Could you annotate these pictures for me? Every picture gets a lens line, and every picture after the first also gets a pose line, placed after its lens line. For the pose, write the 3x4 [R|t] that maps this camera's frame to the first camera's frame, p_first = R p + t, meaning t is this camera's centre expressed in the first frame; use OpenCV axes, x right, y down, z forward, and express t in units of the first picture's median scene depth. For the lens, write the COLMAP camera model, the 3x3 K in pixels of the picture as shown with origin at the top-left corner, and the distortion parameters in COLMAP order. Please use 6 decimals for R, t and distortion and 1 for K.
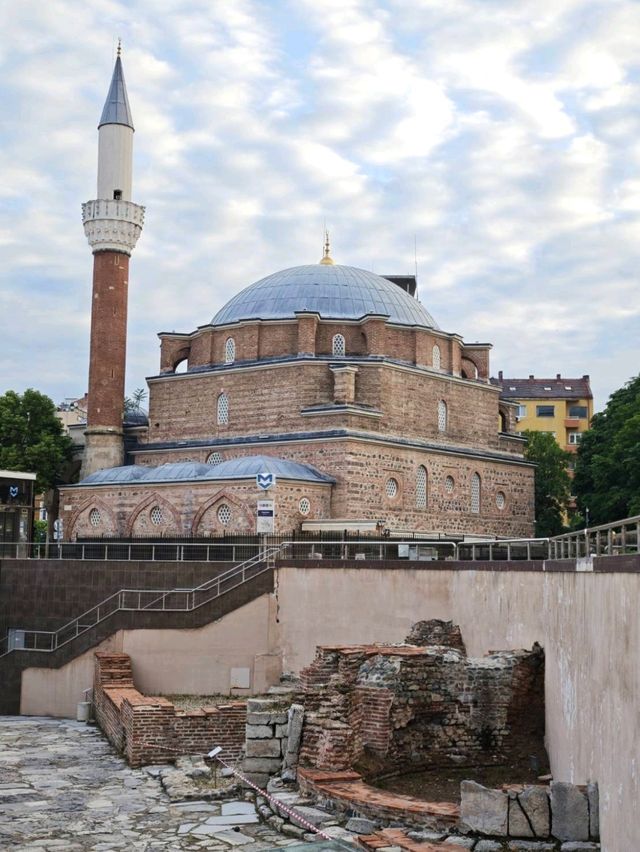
lens RADIAL K [[1196.4, 0, 320.0], [0, 1196.4, 426.0], [0, 0, 1]] dist [0.329903, -1.993246]
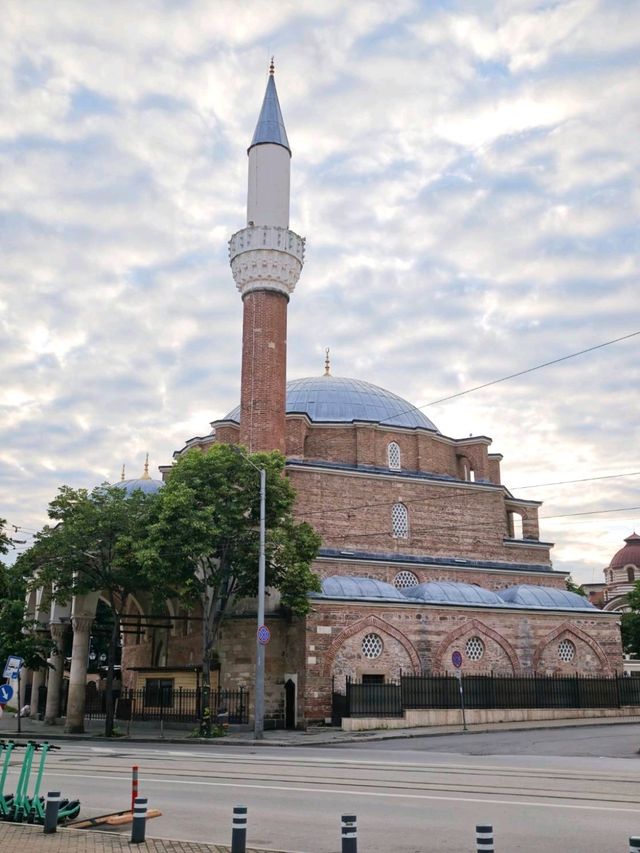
lens RADIAL K [[851.9, 0, 320.0], [0, 851.9, 426.5], [0, 0, 1]] dist [-0.010294, -0.011807]
pose [[0.442878, 0.242024, 0.863298, -0.670843], [-0.104419, 0.970248, -0.218439, 0.061917], [-0.890481, 0.006597, 0.454973, 0.786102]]
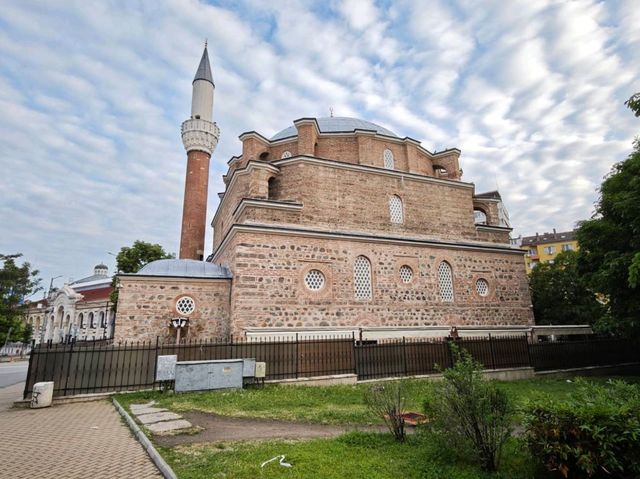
lens RADIAL K [[366.3, 0, 314.9], [0, 366.3, 237.7], [0, 0, 1]] dist [-0.030307, 0.036768]
pose [[0.875823, -0.145735, -0.460104, 0.188950], [0.083985, 0.984797, -0.152060, 0.060145], [0.475269, 0.094536, 0.874747, 0.718623]]
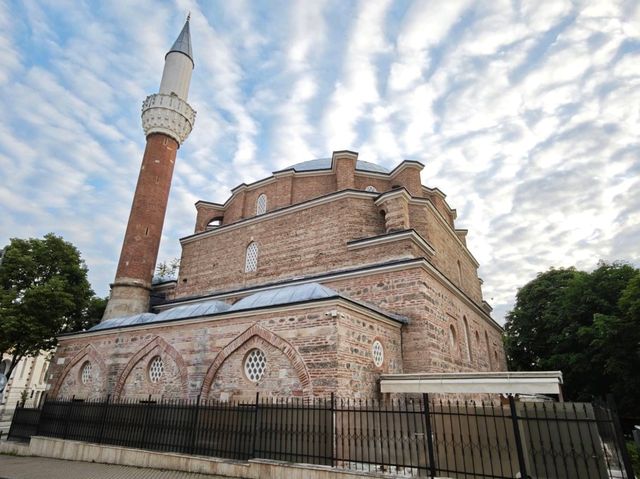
lens RADIAL K [[384.1, 0, 320.0], [0, 384.1, 239.5], [0, 0, 1]] dist [-0.008645, 0.003225]
pose [[0.991905, 0.043394, 0.119334, -0.065367], [-0.008946, 0.961340, -0.275219, 0.058701], [-0.126664, 0.271923, 0.953947, 0.707015]]
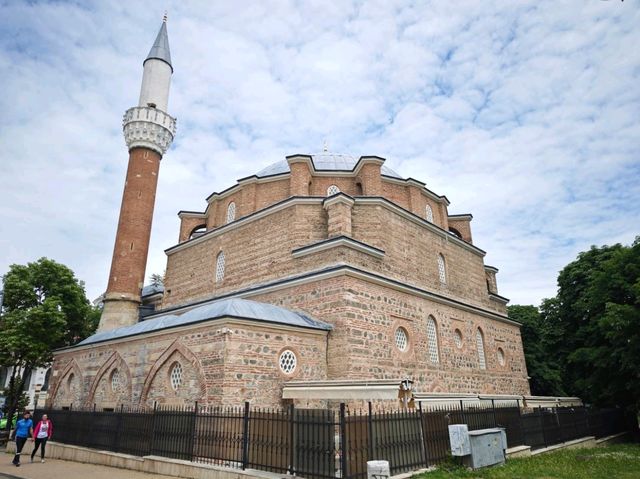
lens RADIAL K [[440.2, 0, 315.9], [0, 440.2, 238.8], [0, 0, 1]] dist [0.052523, -0.066963]
pose [[0.997998, -0.038627, -0.050088, 0.017657], [0.026088, 0.972751, -0.230380, 0.051197], [0.057622, 0.228612, 0.971811, 0.655878]]
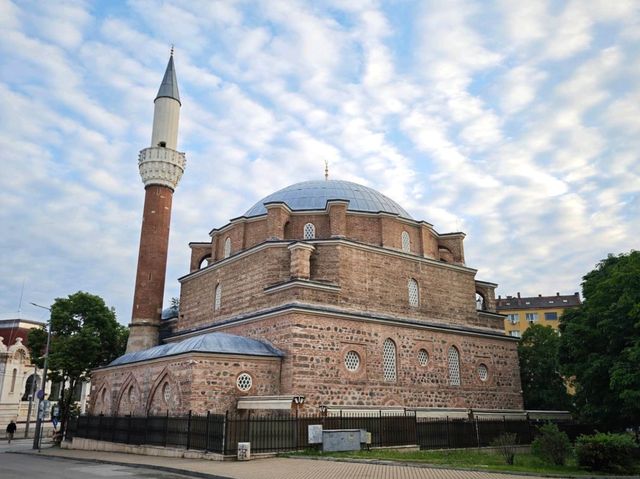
lens RADIAL K [[555.1, 0, 311.0], [0, 555.1, 240.5], [0, 0, 1]] dist [0.088221, -0.162577]
pose [[0.970704, -0.079930, -0.226593, 0.134657], [0.036966, 0.981500, -0.187861, 0.037541], [0.237417, 0.173981, 0.955701, 0.508195]]
